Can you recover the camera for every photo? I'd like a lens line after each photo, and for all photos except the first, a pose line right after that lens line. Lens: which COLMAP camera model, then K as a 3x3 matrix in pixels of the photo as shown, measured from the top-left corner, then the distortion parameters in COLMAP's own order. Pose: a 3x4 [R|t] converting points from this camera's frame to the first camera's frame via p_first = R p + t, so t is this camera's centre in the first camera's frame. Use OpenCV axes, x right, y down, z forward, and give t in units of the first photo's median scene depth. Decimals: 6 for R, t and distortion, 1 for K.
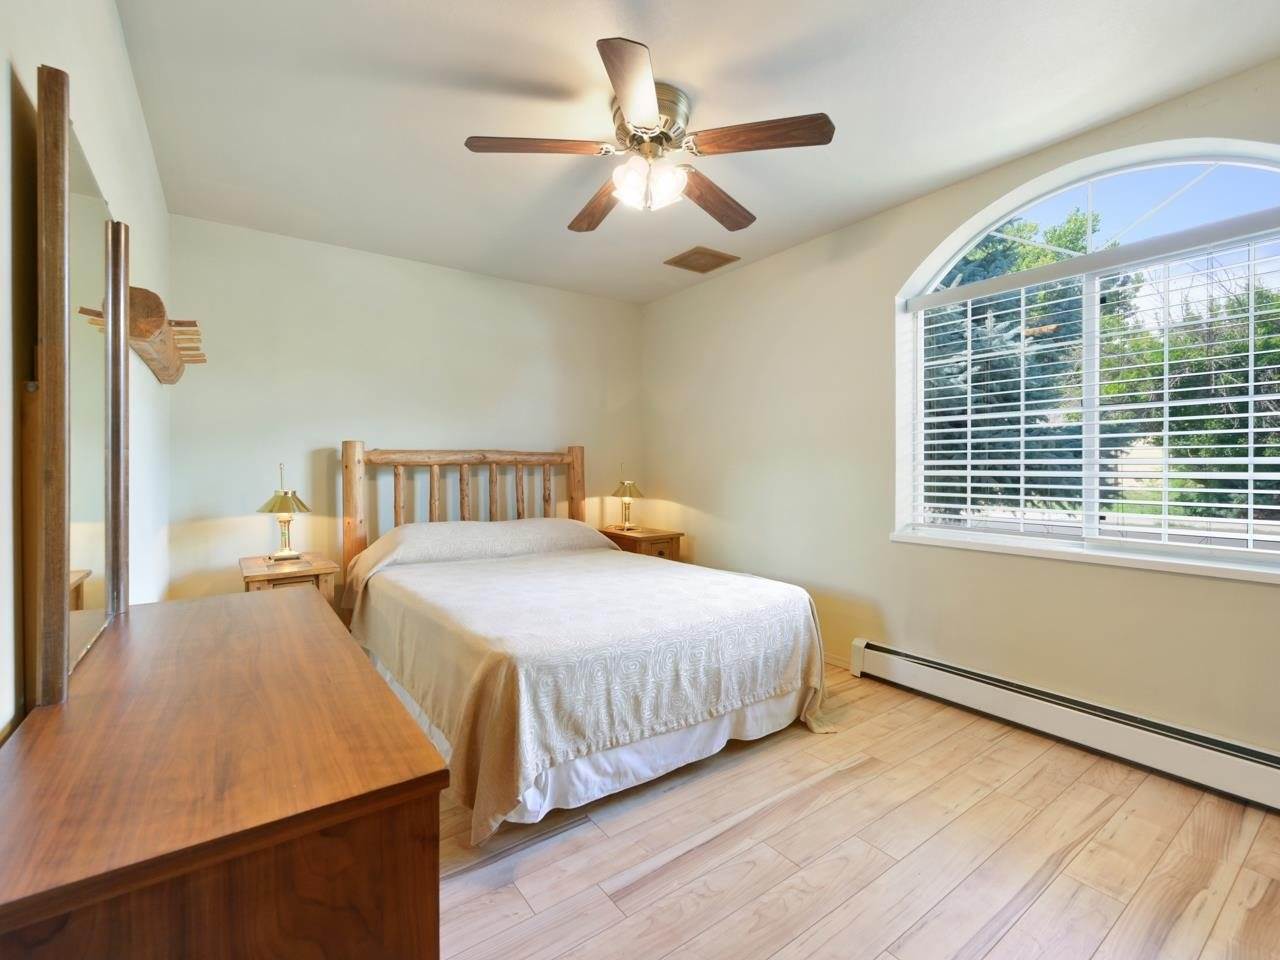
lens RADIAL K [[572.9, 0, 639.9], [0, 572.9, 473.9], [0, 0, 1]] dist [-0.012334, -0.000282]
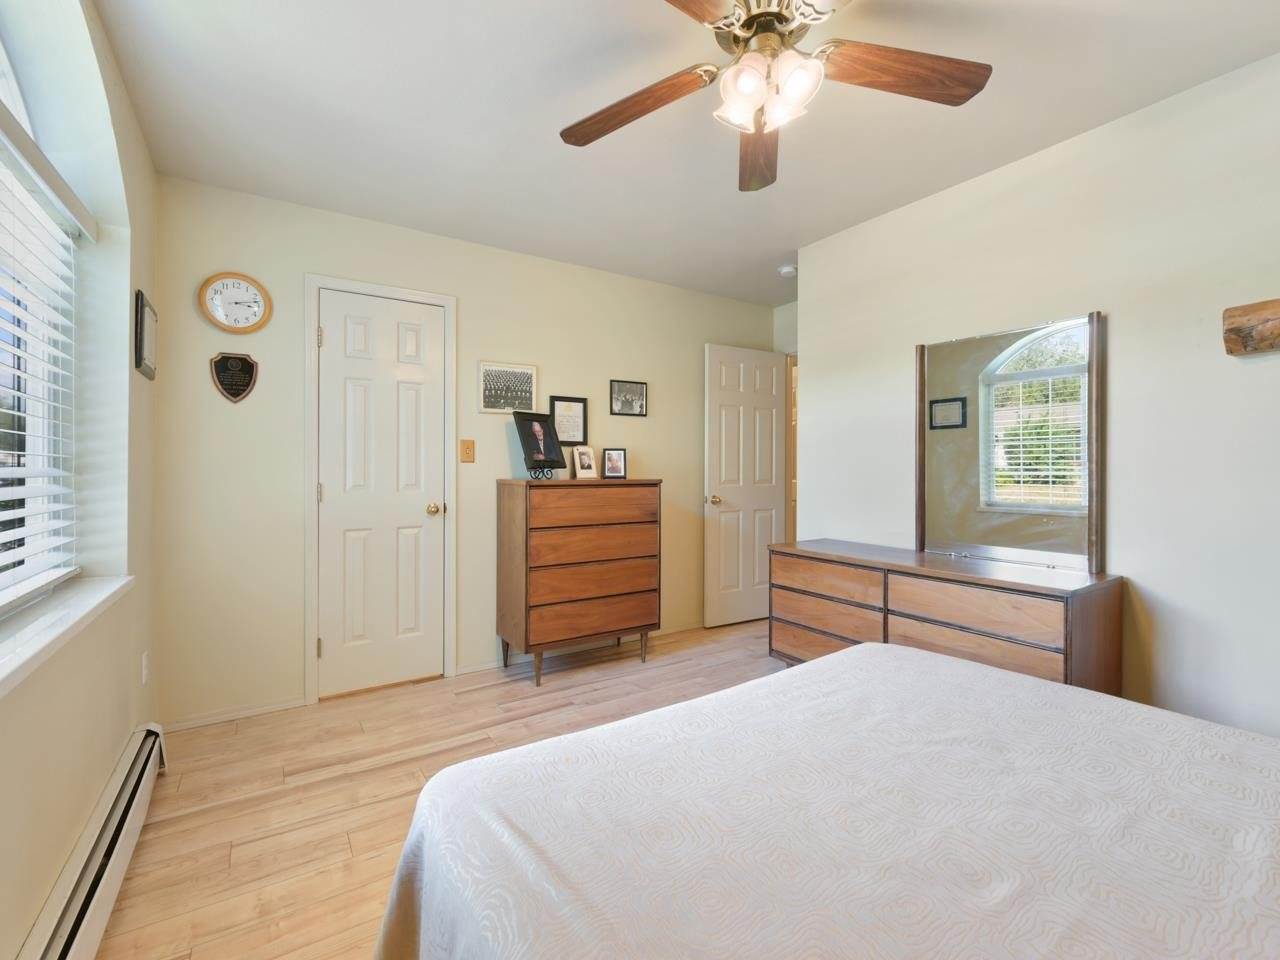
lens RADIAL K [[572.9, 0, 639.9], [0, 572.9, 473.9], [0, 0, 1]] dist [-0.012334, -0.000282]
pose [[-0.999002, -0.004315, 0.044456, 0.175216], [-0.003639, 0.999877, 0.015270, -0.036818], [-0.044517, 0.015093, -0.998895, 2.014831]]
